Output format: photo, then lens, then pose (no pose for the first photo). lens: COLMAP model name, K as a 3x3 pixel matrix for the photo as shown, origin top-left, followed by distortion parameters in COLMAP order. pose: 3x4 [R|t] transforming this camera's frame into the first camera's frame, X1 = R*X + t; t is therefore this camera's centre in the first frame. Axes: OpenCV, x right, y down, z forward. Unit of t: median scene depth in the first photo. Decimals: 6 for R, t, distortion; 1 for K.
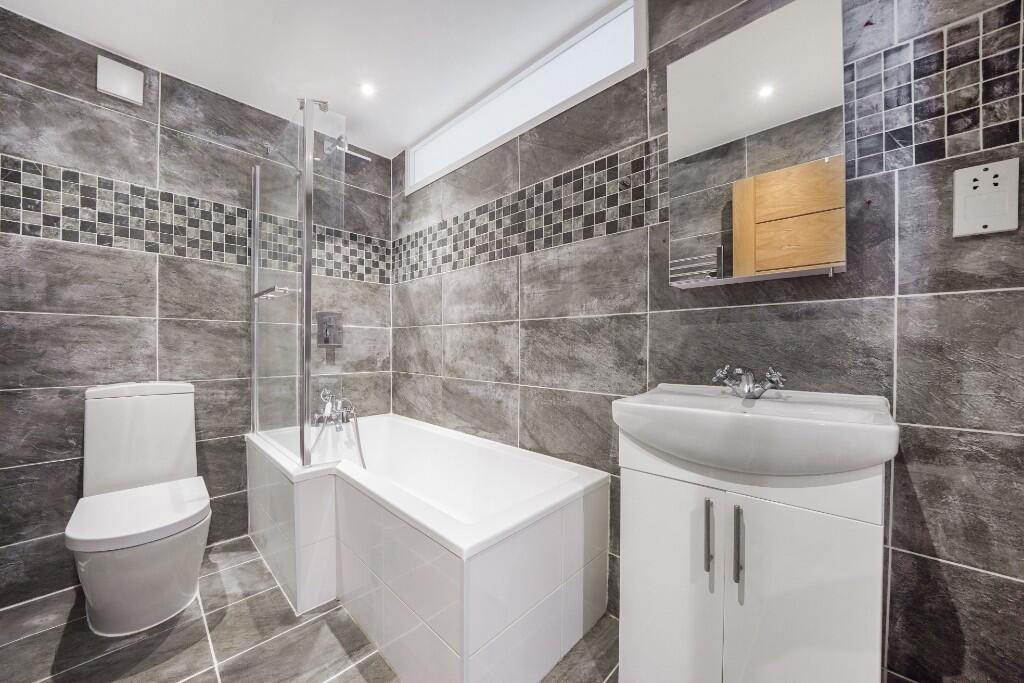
lens RADIAL K [[365.0, 0, 504.7], [0, 365.0, 343.2], [0, 0, 1]] dist [-0.014300, 0.000420]
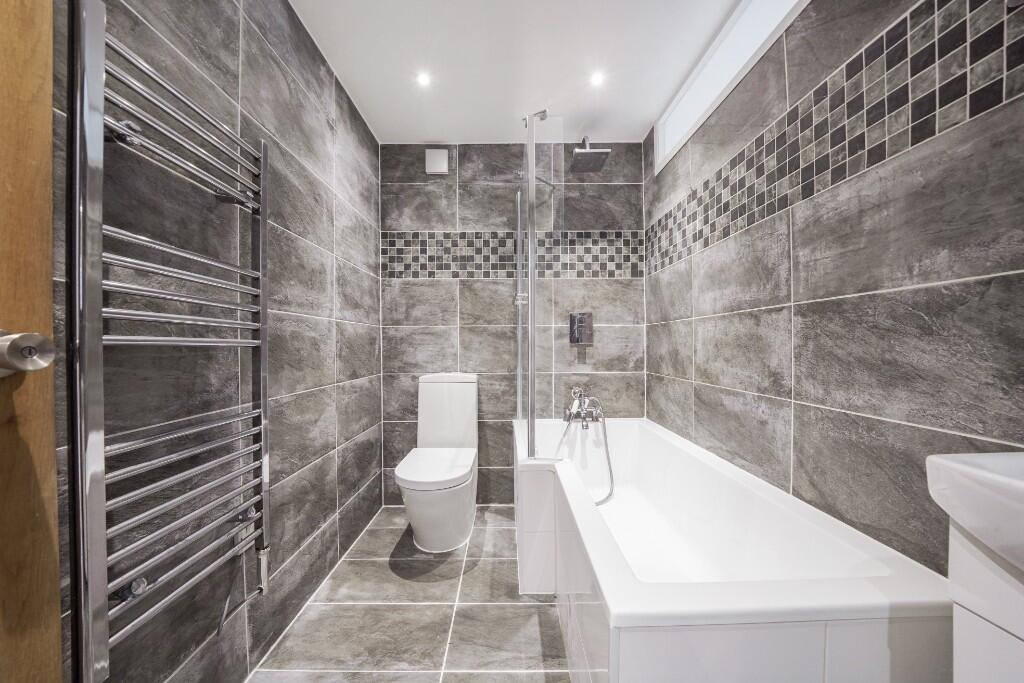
lens RADIAL K [[365.0, 0, 504.7], [0, 365.0, 343.2], [0, 0, 1]] dist [-0.014300, 0.000420]
pose [[0.702241, -0.013266, -0.711816, 0.138496], [0.015677, 0.999872, -0.003169, 0.002505], [0.711767, -0.008934, 0.702359, 0.156945]]
